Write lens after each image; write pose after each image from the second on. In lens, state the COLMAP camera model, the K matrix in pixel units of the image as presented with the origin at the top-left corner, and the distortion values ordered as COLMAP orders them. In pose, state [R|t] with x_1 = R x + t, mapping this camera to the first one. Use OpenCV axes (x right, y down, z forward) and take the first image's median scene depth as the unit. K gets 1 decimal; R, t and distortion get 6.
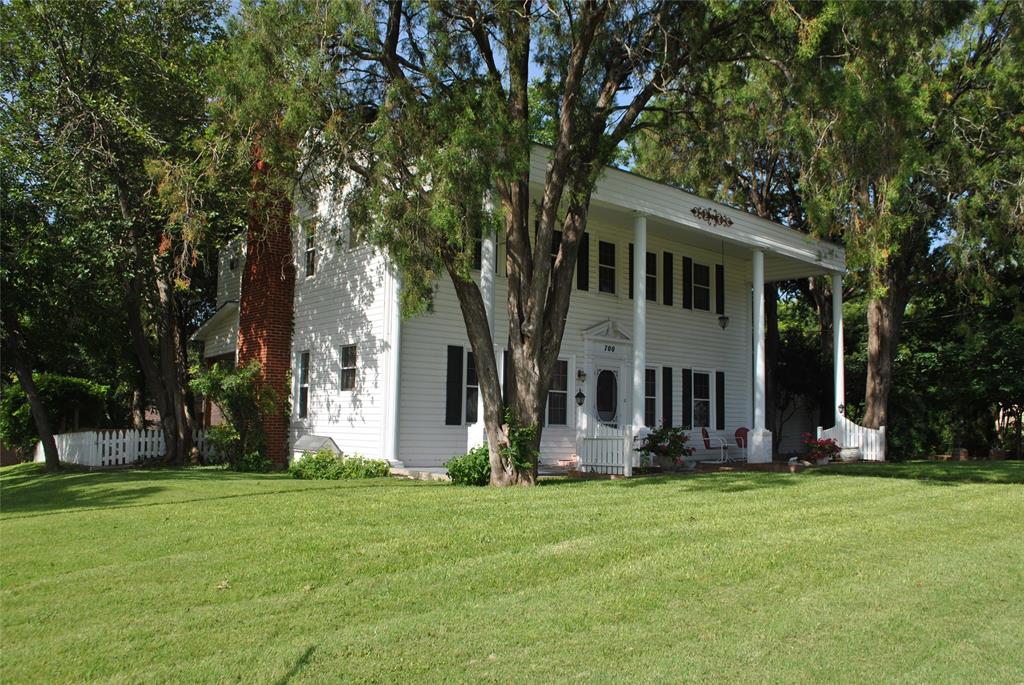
lens RADIAL K [[820.1, 0, 512.0], [0, 820.1, 342.5], [0, 0, 1]] dist [-0.001477, -0.002204]
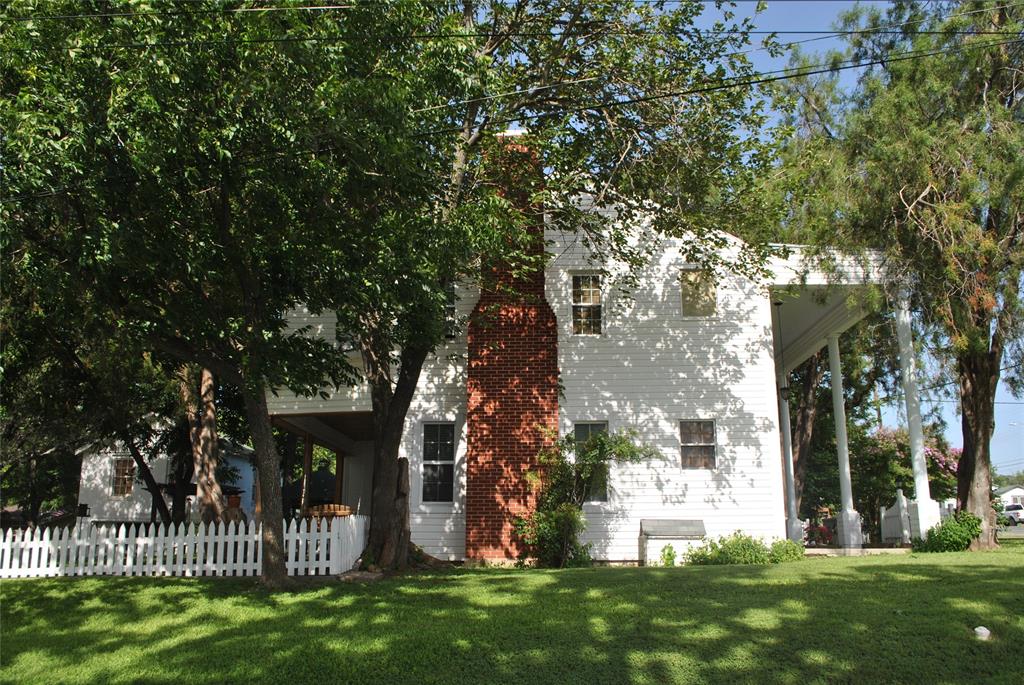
lens RADIAL K [[820.1, 0, 512.0], [0, 820.1, 342.5], [0, 0, 1]] dist [-0.001477, -0.002204]
pose [[0.619061, 0.167219, 0.767334, -1.075333], [-0.058225, 0.984152, -0.167495, 0.086514], [-0.783182, 0.059012, 0.618987, 0.594772]]
